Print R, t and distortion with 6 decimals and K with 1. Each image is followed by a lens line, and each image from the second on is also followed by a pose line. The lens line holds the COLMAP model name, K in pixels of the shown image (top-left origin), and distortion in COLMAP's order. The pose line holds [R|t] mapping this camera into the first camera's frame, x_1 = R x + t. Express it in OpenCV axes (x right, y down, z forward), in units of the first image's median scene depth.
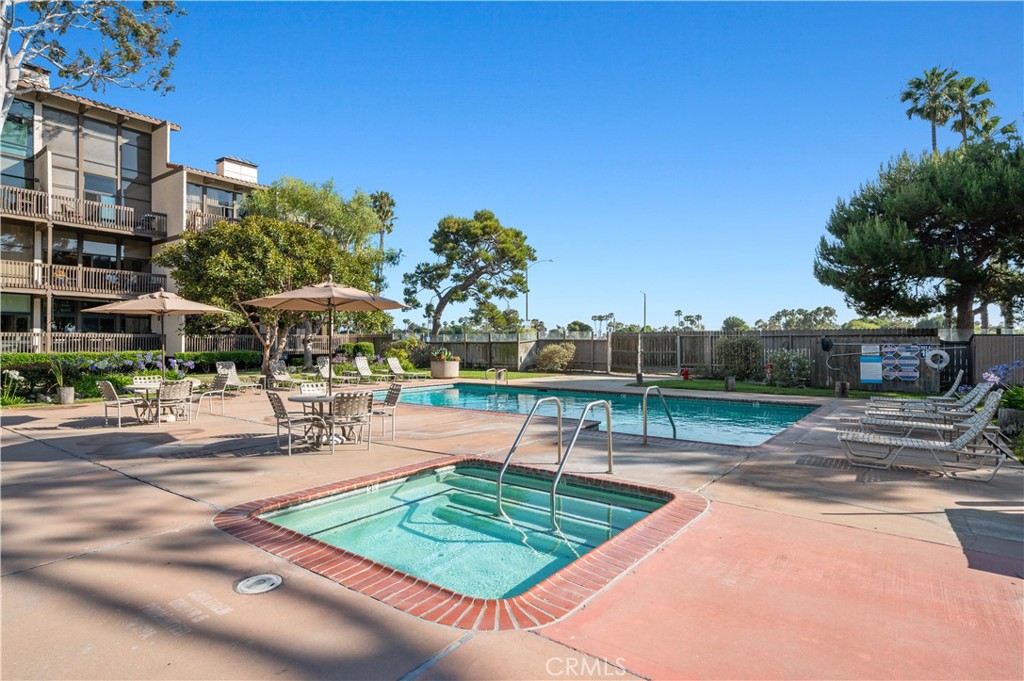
lens RADIAL K [[529.8, 0, 512.0], [0, 529.8, 340.5], [0, 0, 1]] dist [-0.006202, -0.000520]
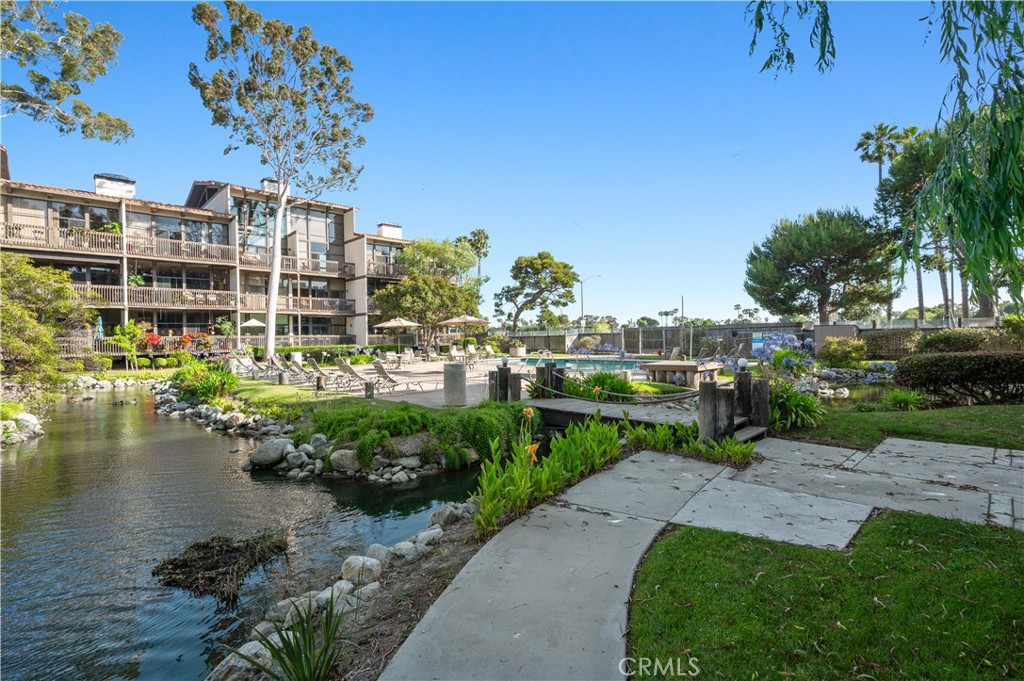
lens RADIAL K [[492.1, 0, 514.2], [0, 492.1, 336.4], [0, 0, 1]] dist [0.000830, -0.000418]
pose [[0.985361, -0.019852, -0.169324, 0.102043], [0.020119, 0.999798, -0.000133, 0.002709], [0.169292, -0.003275, 0.985560, -0.443189]]
